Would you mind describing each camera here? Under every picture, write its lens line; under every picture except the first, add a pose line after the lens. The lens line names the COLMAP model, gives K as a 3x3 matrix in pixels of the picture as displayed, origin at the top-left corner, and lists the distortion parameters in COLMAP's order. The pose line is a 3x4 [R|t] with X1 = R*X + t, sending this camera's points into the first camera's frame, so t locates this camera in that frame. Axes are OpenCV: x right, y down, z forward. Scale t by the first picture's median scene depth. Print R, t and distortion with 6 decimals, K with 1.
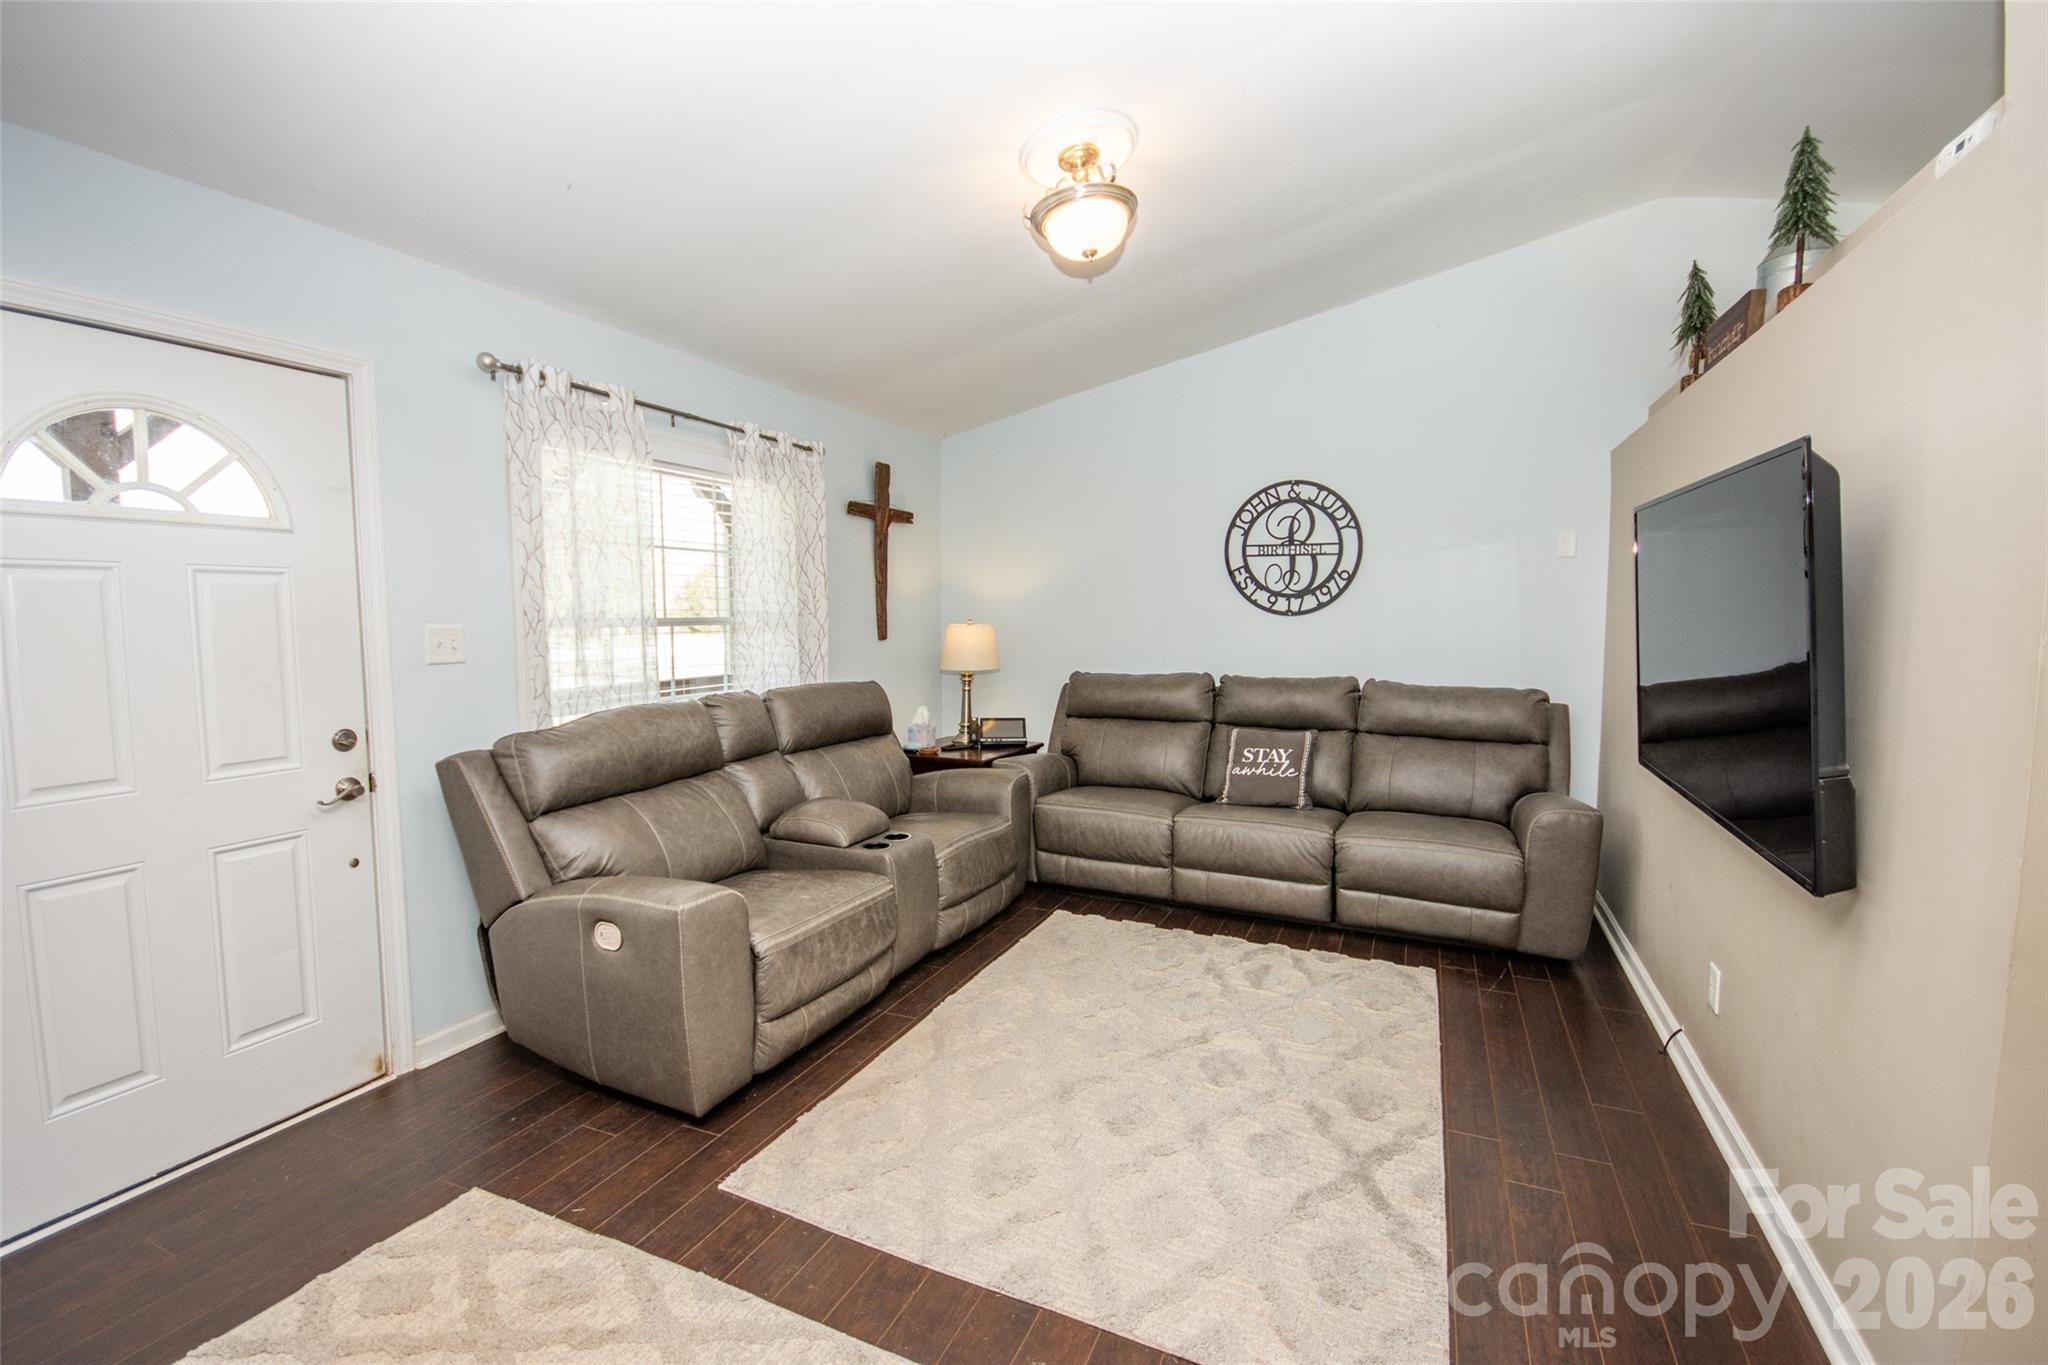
lens RADIAL K [[896.3, 0, 1024.0], [0, 896.3, 682.5], [0, 0, 1]] dist [-0.000896, -0.005960]
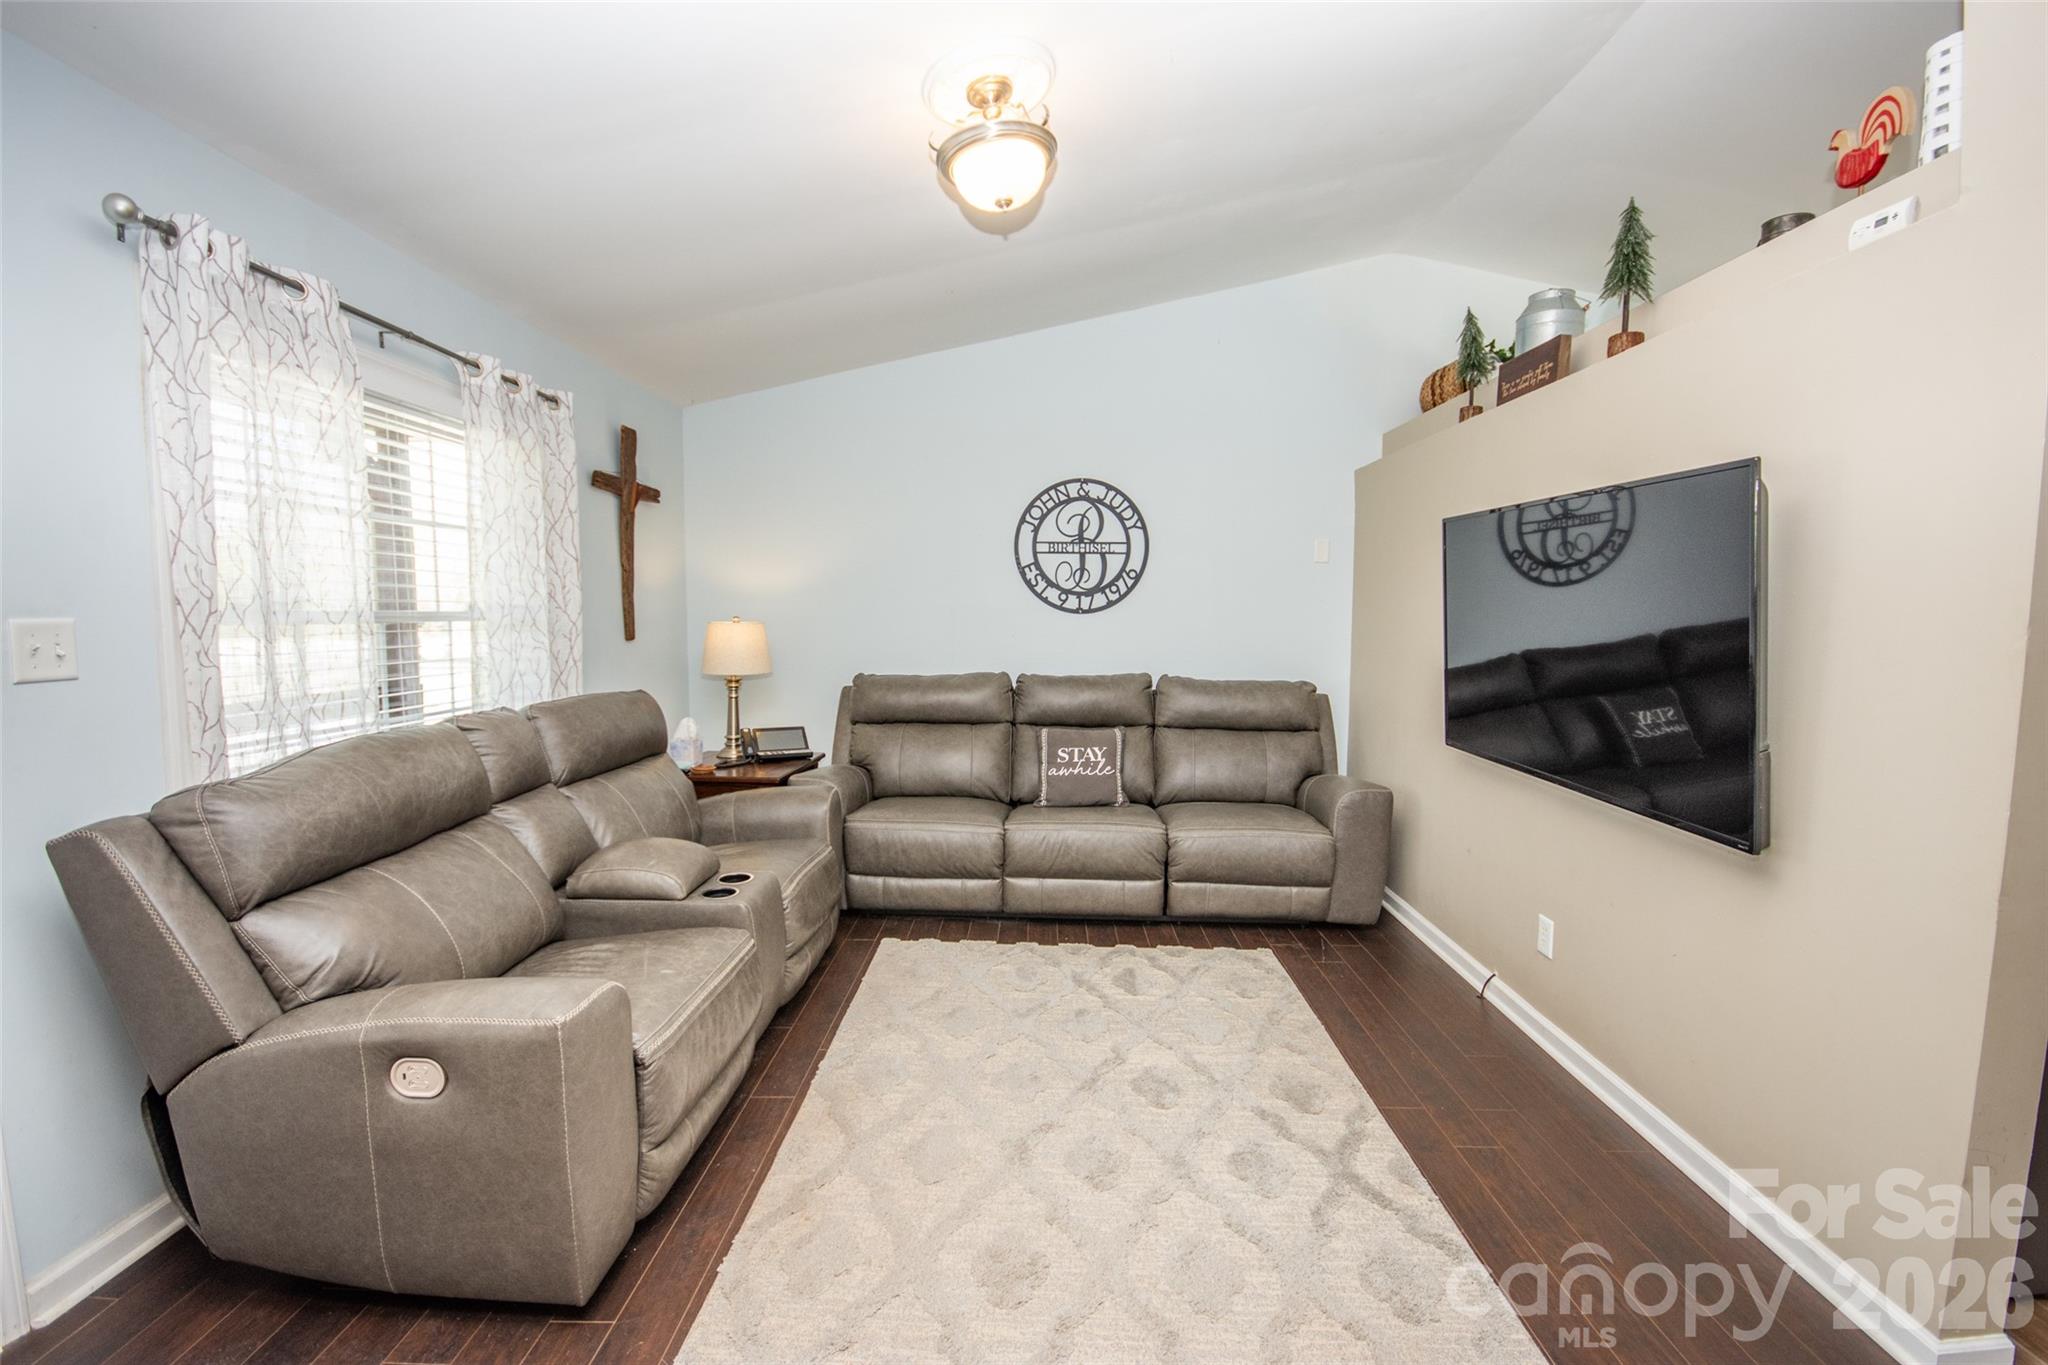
lens RADIAL K [[893.9, 0, 1024.0], [0, 893.9, 682.5], [0, 0, 1]] dist [-0.001054, -0.006365]
pose [[0.923571, -0.023894, 0.382683, -0.163771], [0.023594, 0.999707, 0.005480, -0.004872], [-0.382701, 0.003968, 0.923864, 0.111956]]
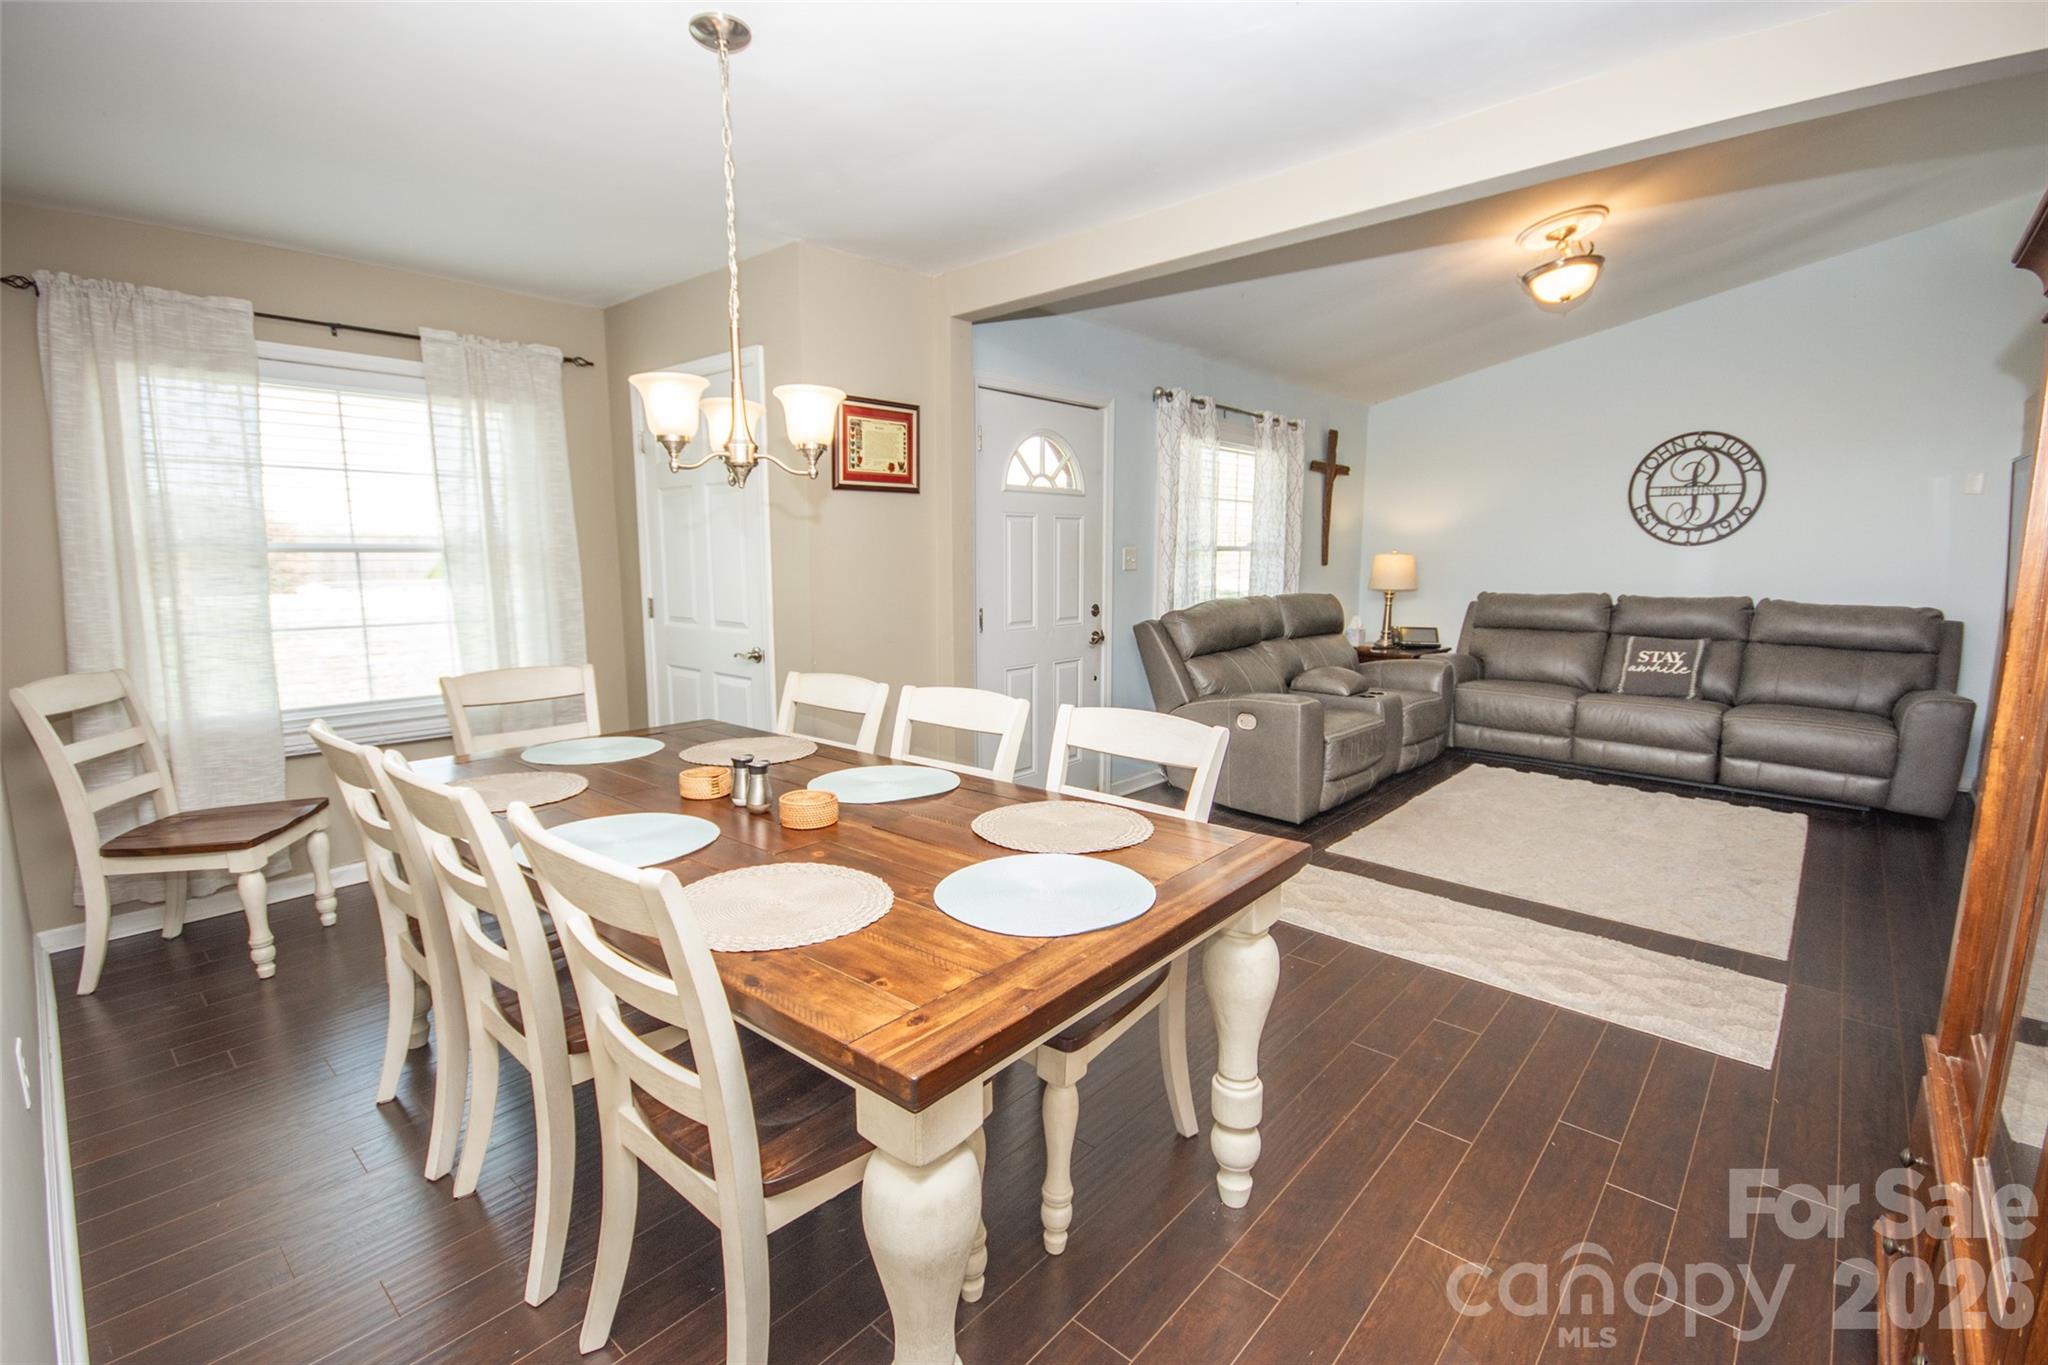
lens RADIAL K [[894.4, 0, 1041.2], [0, 894.4, 681.8], [0, 0, 1]] dist [0.001146, 0.000212]
pose [[0.952885, 0.044920, -0.299988, -0.180445], [-0.024967, 0.997233, 0.070020, 0.049823], [0.302303, -0.059231, 0.951370, -0.461488]]
